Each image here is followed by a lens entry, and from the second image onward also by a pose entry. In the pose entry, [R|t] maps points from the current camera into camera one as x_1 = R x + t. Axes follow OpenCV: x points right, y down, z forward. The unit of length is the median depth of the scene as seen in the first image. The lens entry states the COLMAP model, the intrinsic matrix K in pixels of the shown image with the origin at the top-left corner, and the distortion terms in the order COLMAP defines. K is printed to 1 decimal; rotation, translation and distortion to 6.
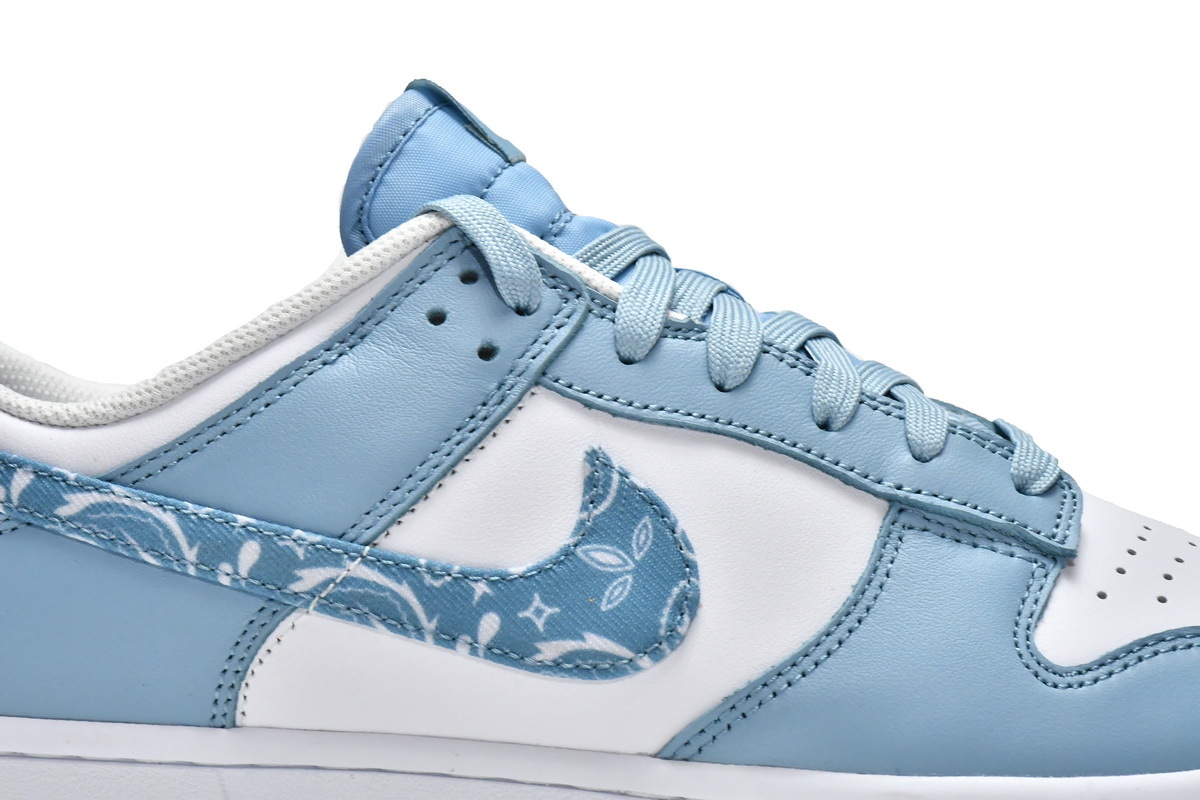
lens RADIAL K [[4542.0, 0, 599.8], [0, 4542.0, 398.2], [0, 0, 1]] dist [-0.114425, 0.000000]
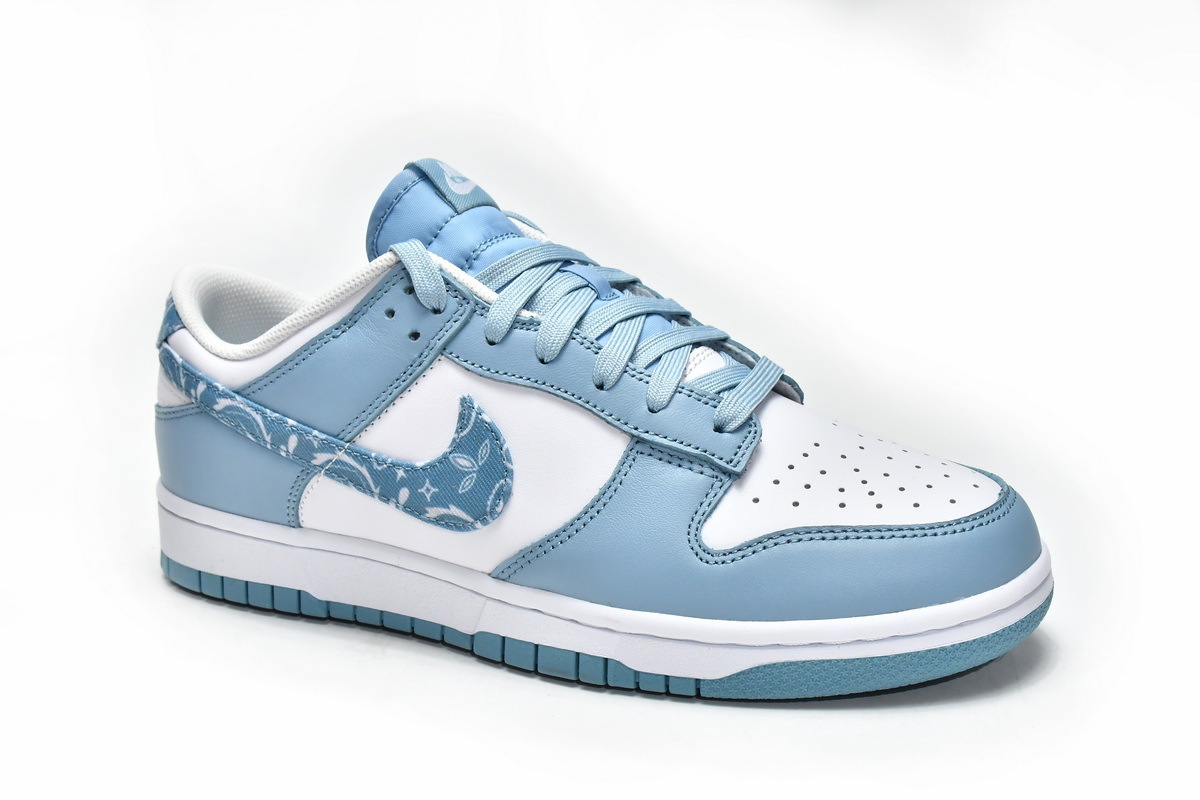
lens RADIAL K [[1655.4, 0, 593.3], [0, 1655.4, 397.6], [0, 0, 1]] dist [-0.015016, 0.000000]
pose [[0.908979, 0.079404, -0.409209, 0.303105], [0.029352, 0.967060, 0.252850, -0.147405], [0.415807, -0.241847, 0.876707, 0.466347]]
